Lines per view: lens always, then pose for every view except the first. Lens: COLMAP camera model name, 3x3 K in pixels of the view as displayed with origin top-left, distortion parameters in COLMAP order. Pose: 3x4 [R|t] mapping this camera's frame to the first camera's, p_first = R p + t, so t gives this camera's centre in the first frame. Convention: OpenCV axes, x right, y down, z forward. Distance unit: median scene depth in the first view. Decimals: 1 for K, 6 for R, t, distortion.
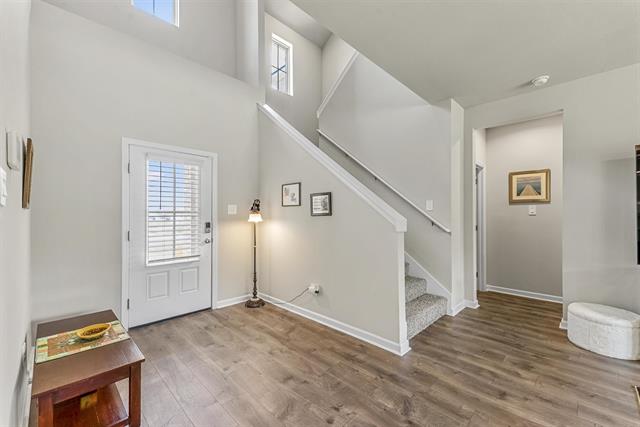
lens RADIAL K [[261.3, 0, 317.1], [0, 261.3, 213.8], [0, 0, 1]] dist [0.017227, -0.000138]
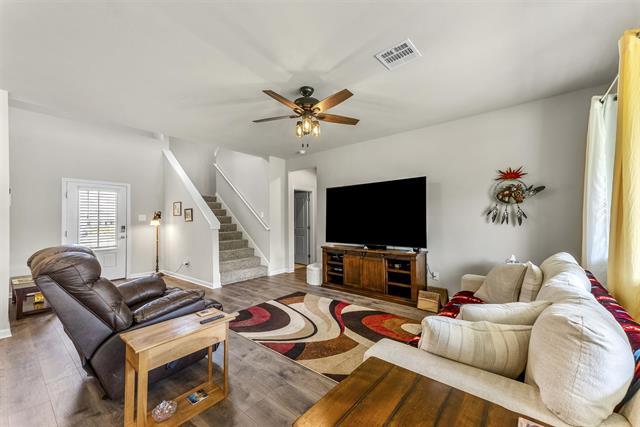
lens RADIAL K [[252.4, 0, 318.1], [0, 252.4, 217.0], [0, 0, 1]] dist [0.030771, -0.000084]
pose [[0.995017, -0.005526, 0.099551, 0.643175], [0.005956, 0.999974, -0.004024, -0.008825], [-0.099527, 0.004597, 0.995024, -0.730503]]
